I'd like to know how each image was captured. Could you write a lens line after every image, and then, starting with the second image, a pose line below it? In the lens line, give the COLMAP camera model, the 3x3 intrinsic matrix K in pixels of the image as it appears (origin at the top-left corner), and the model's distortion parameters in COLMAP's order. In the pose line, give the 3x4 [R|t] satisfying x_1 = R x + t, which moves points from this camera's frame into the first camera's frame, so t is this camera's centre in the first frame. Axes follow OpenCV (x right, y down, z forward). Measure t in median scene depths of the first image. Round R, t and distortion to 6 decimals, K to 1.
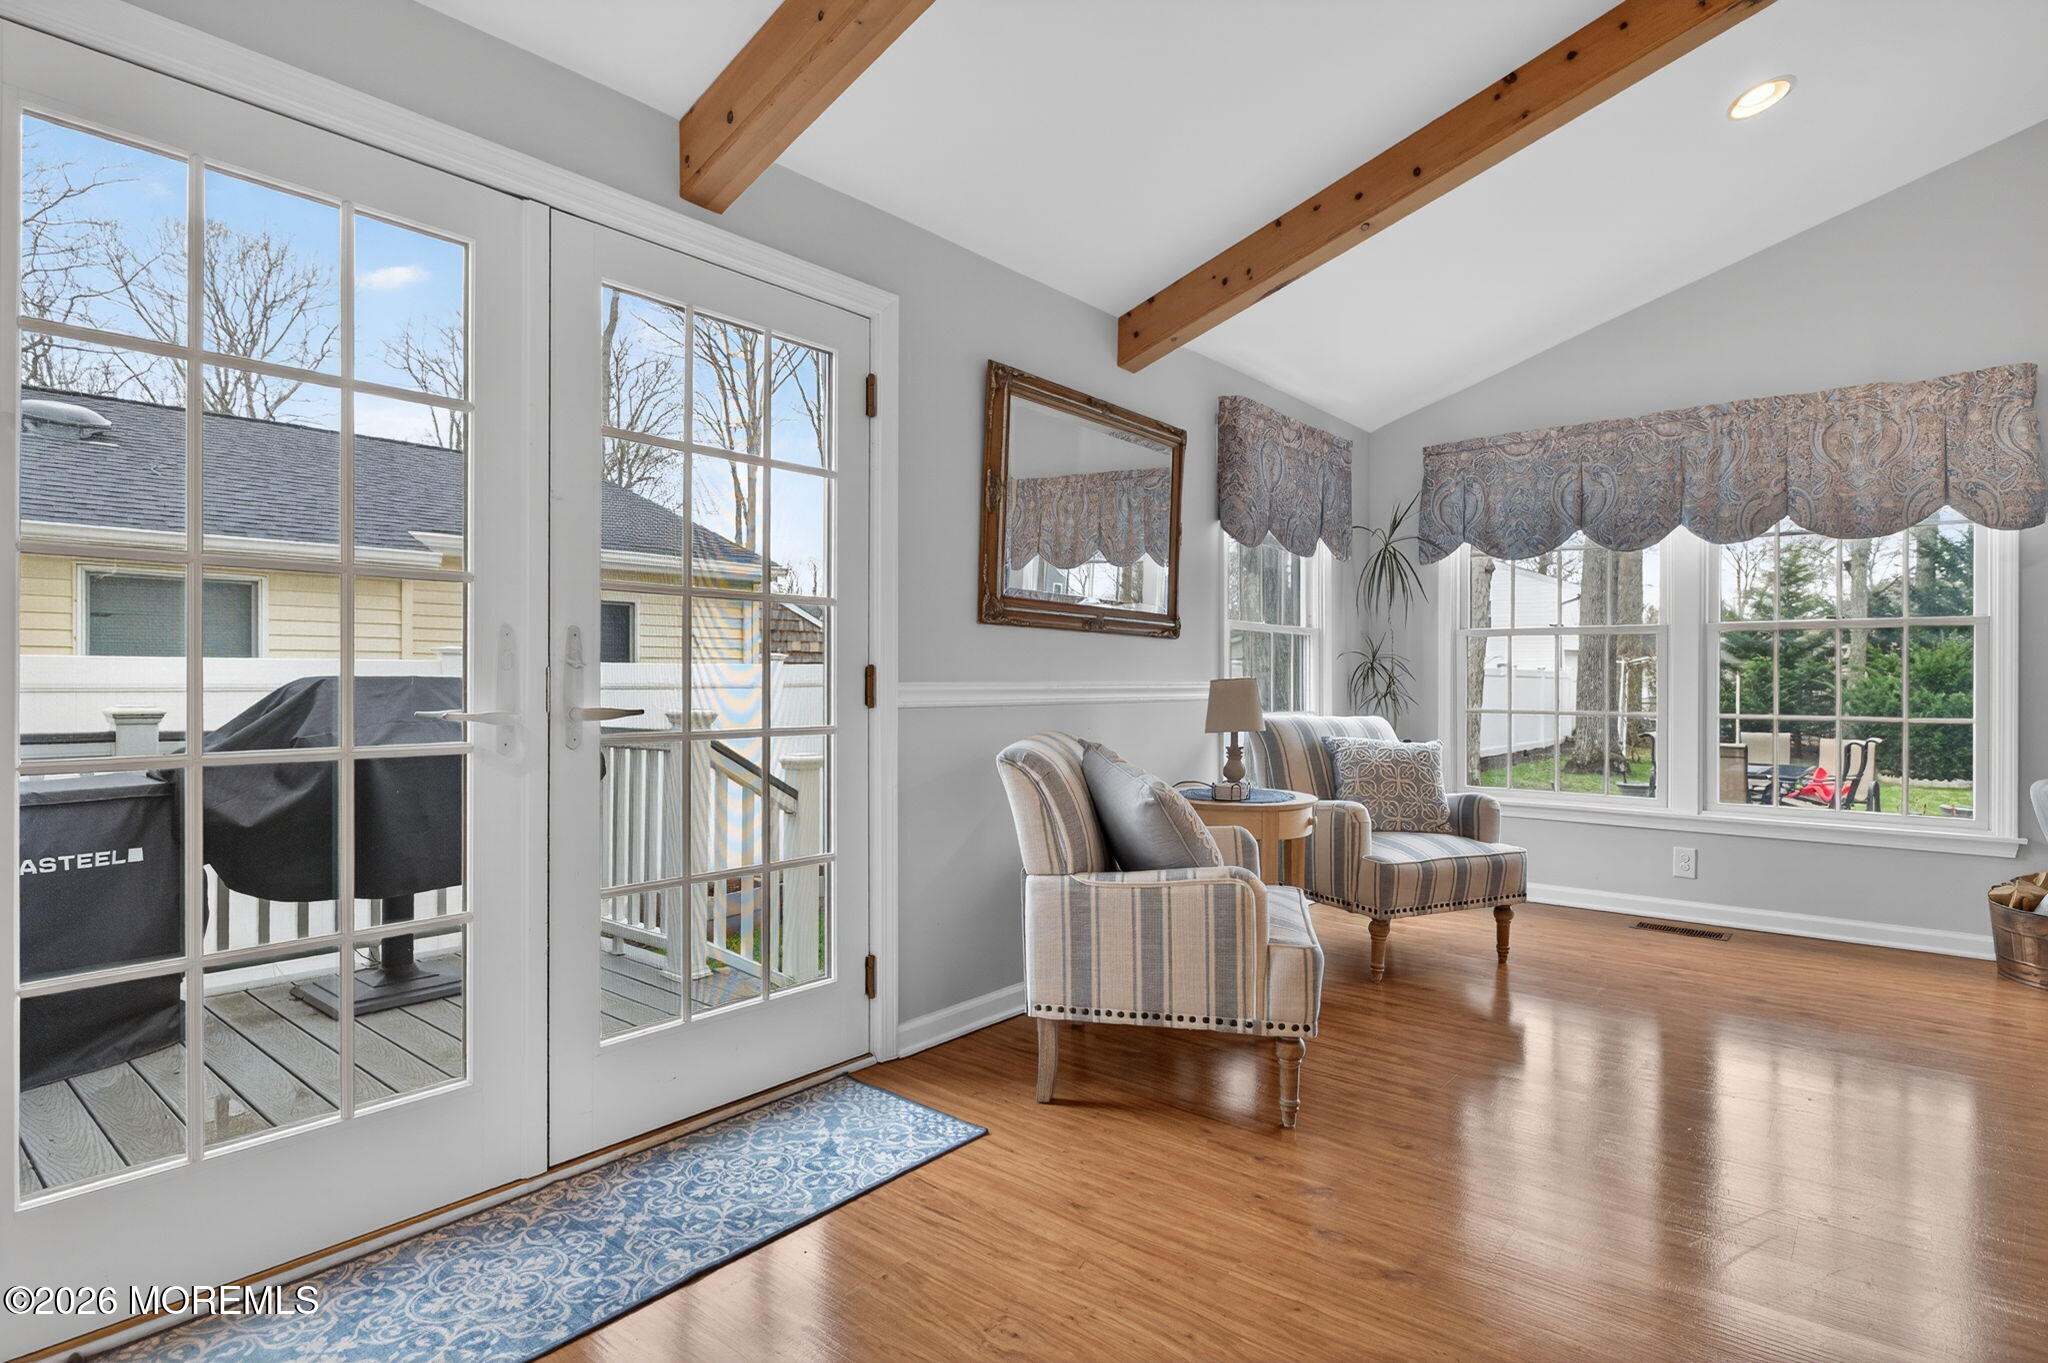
lens RADIAL K [[1067.1, 0, 1037.6], [0, 1067.1, 679.7], [0, 0, 1]] dist [-0.005767, 0.005913]
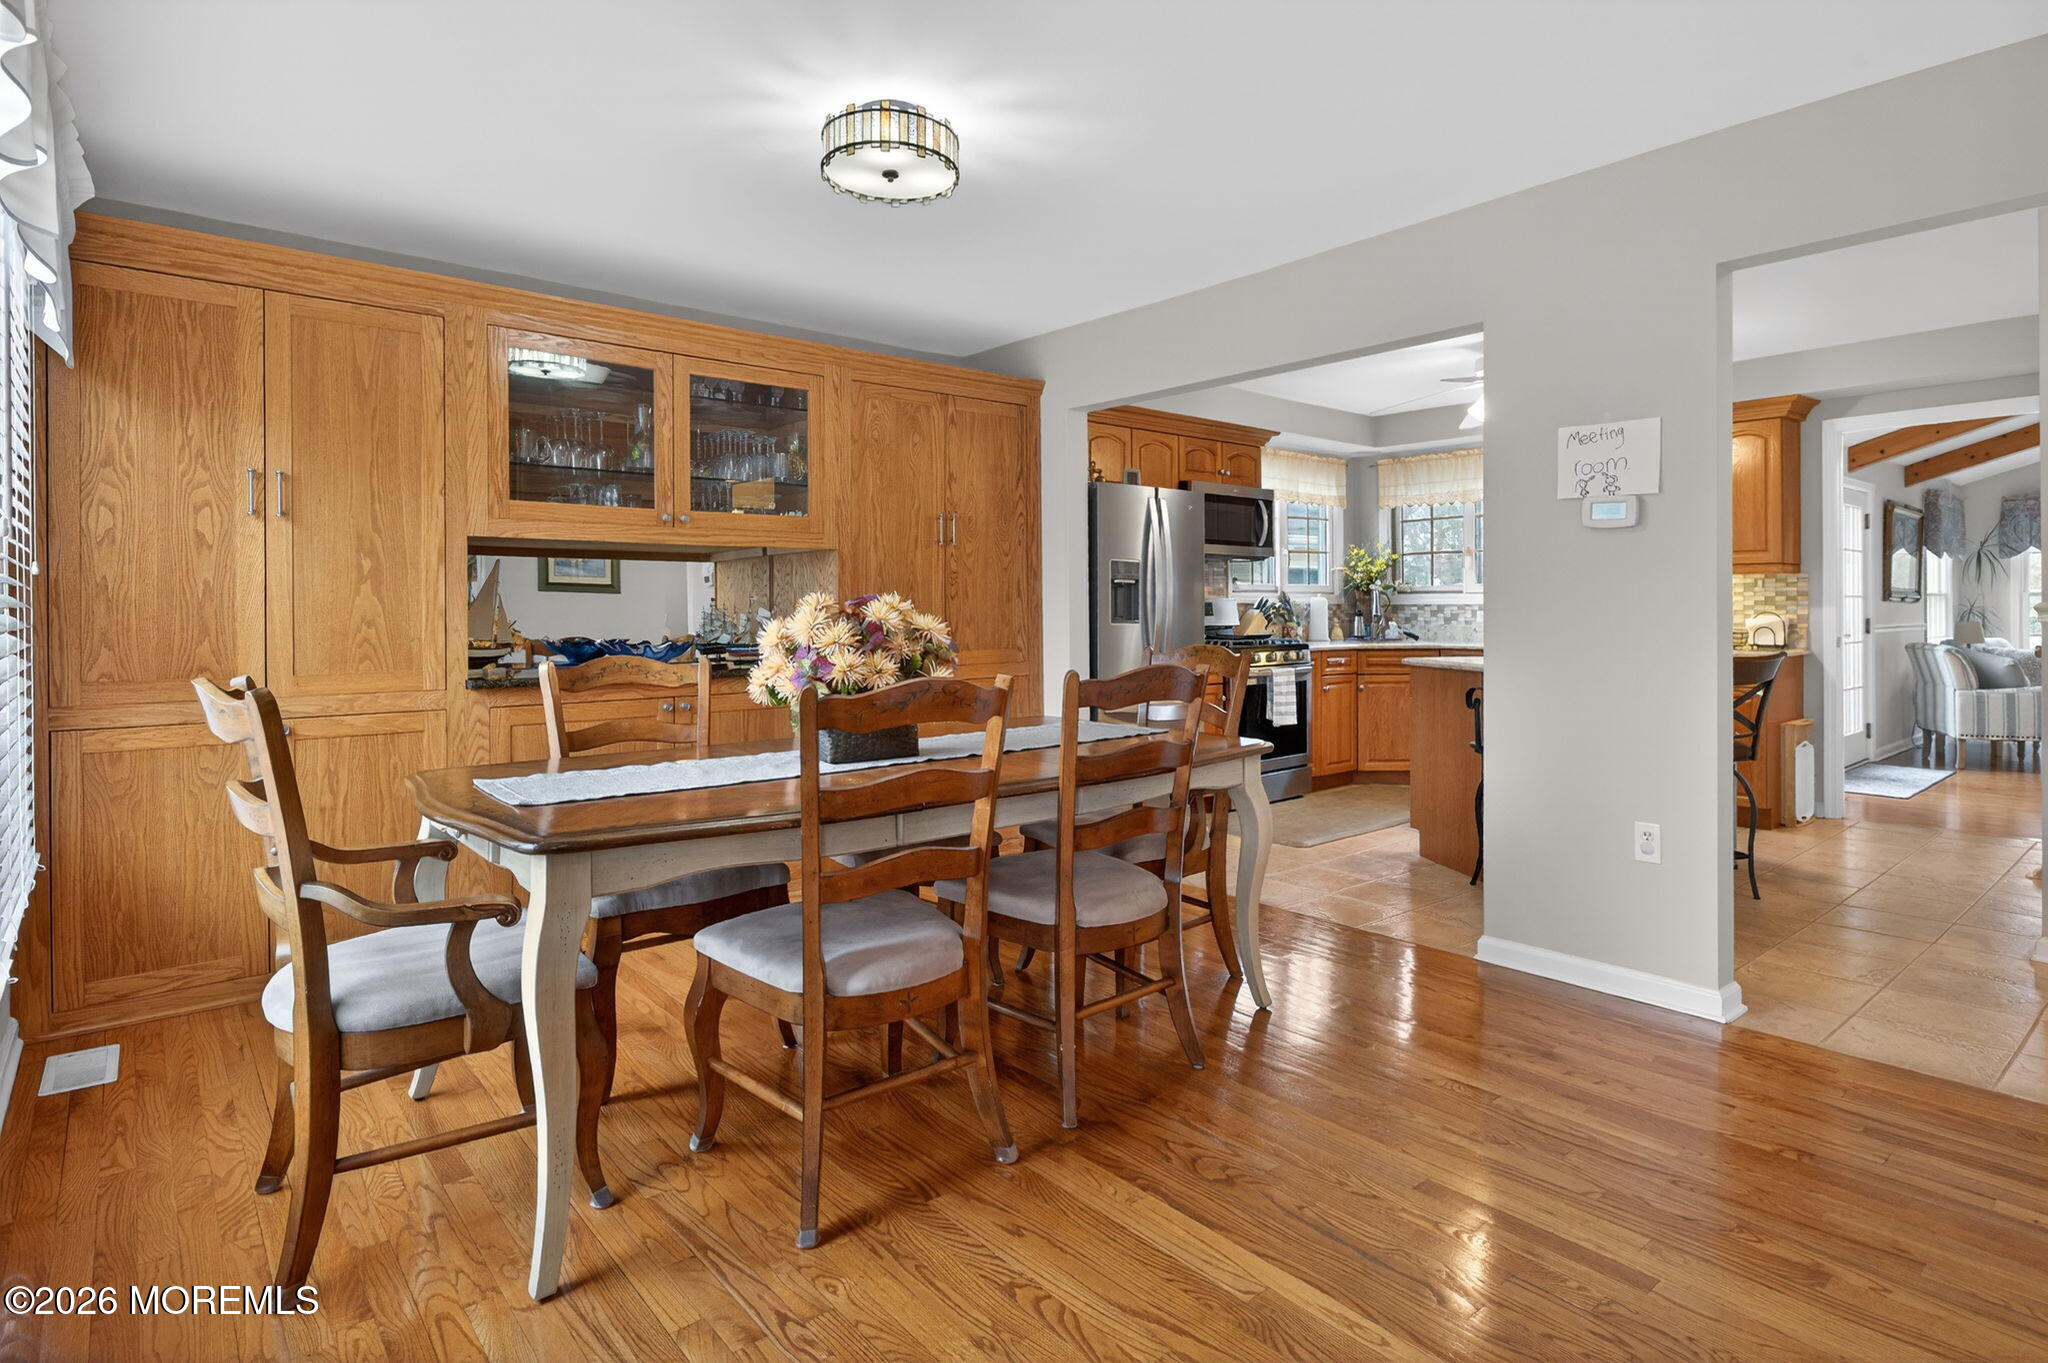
lens RADIAL K [[1067.1, 0, 1022.4], [0, 1067.1, 617.3], [0, 0, 1]] dist [-0.005767, 0.005913]
pose [[0.983873, -0.009602, -0.178608, -1.419878], [0.010077, 0.999948, 0.001750, -0.033972], [0.178582, -0.003521, 0.983919, -1.651071]]
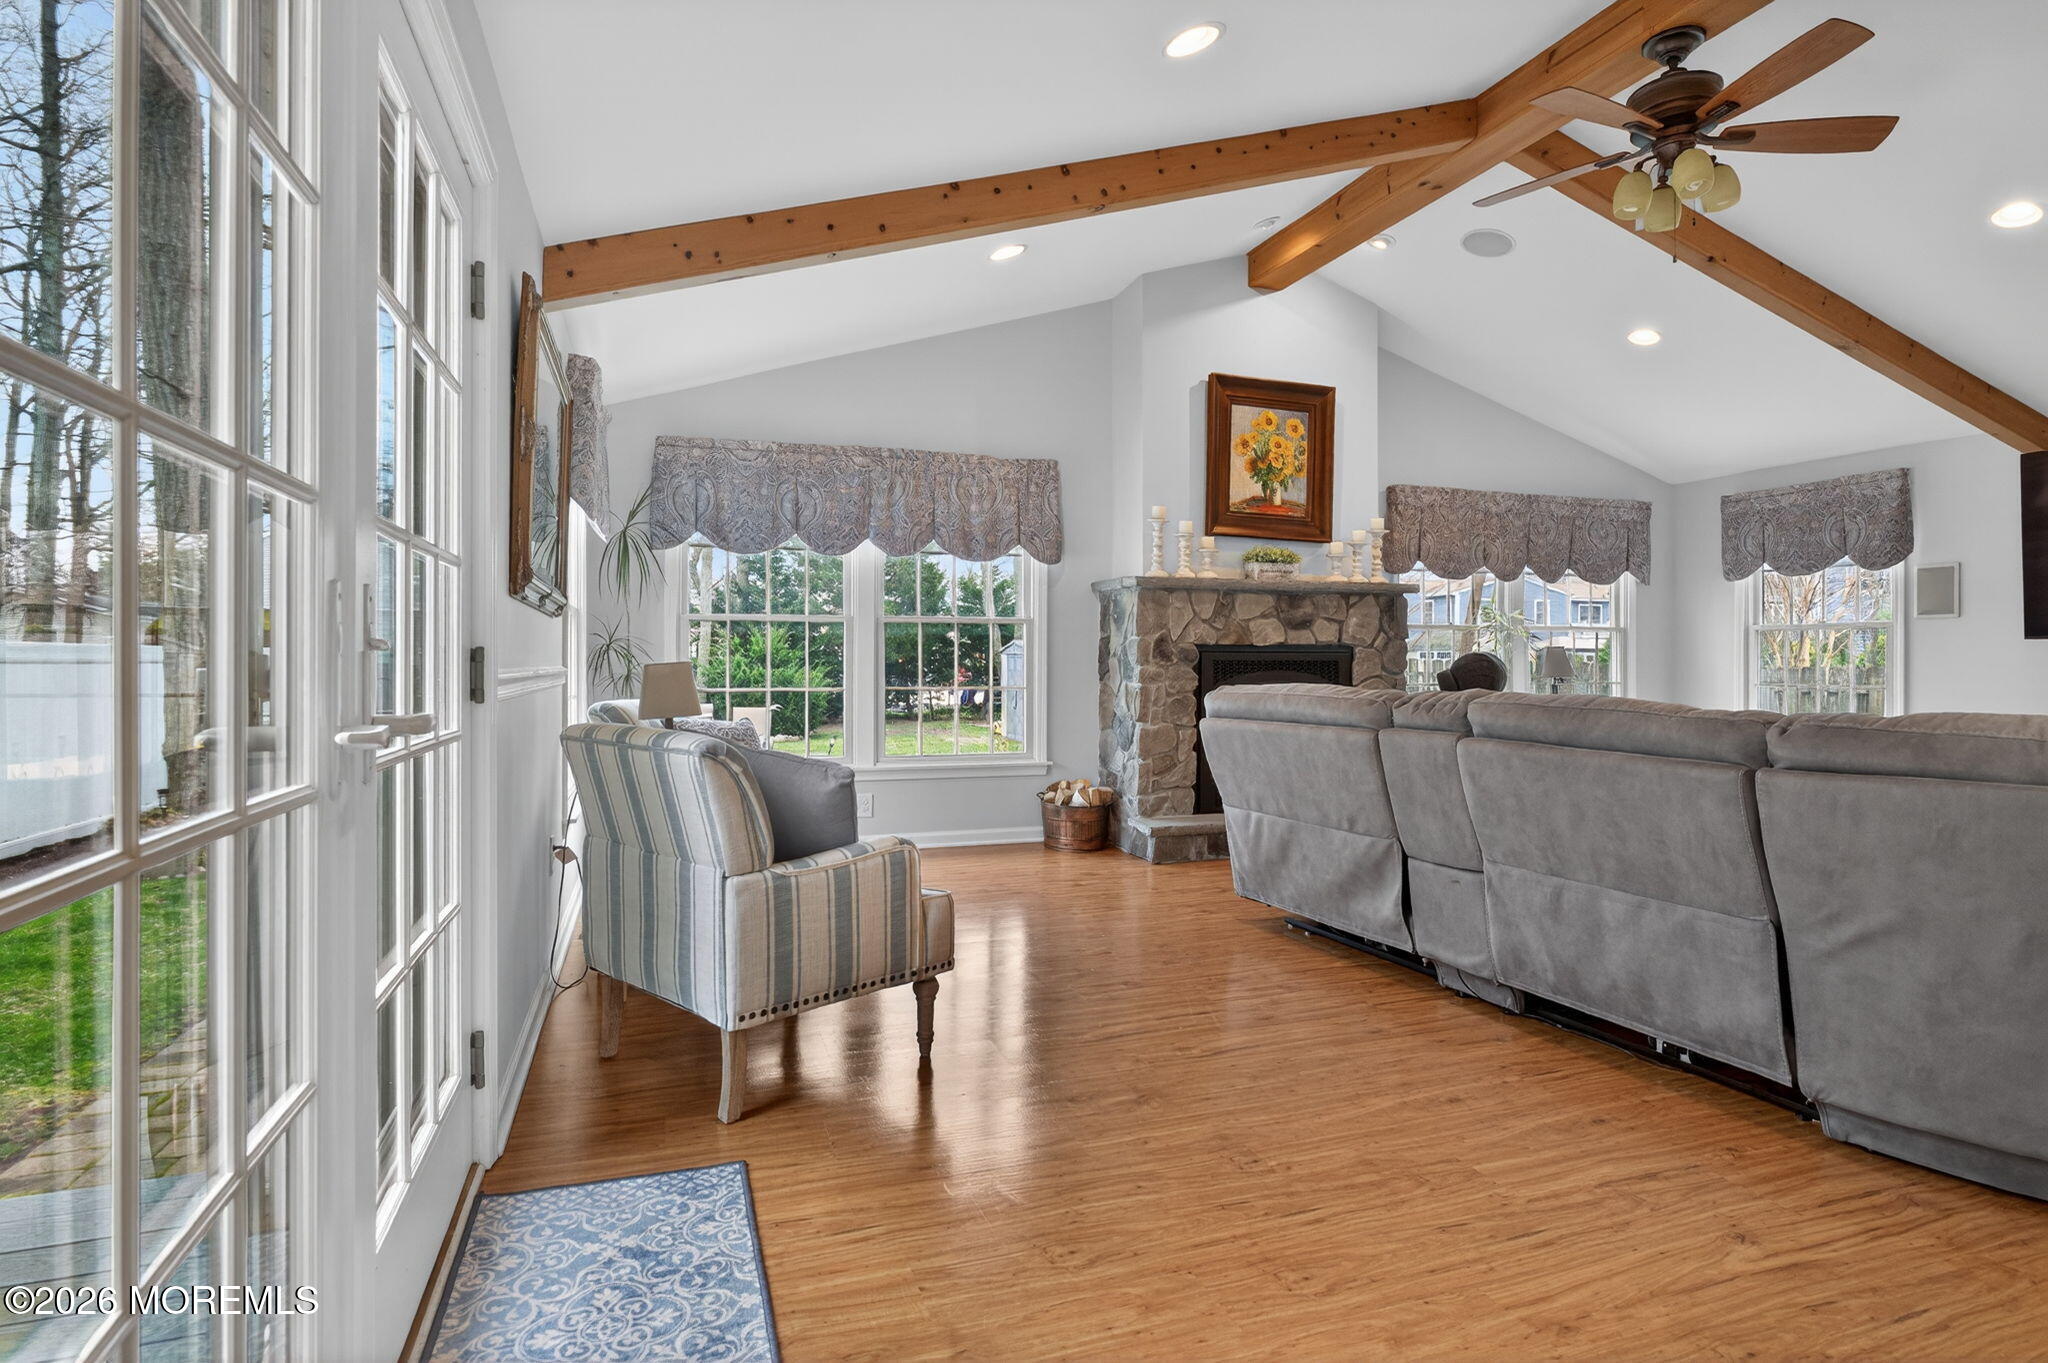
lens RADIAL K [[1067.1, 0, 1030.8], [0, 1067.1, 656.5], [0, 0, 1]] dist [-0.005767, 0.005913]
pose [[0.516888, -0.000686, 0.856053, -0.466318], [0.001791, 0.999998, -0.000281, -0.004626], [-0.856051, 0.001679, 0.516888, 0.213948]]
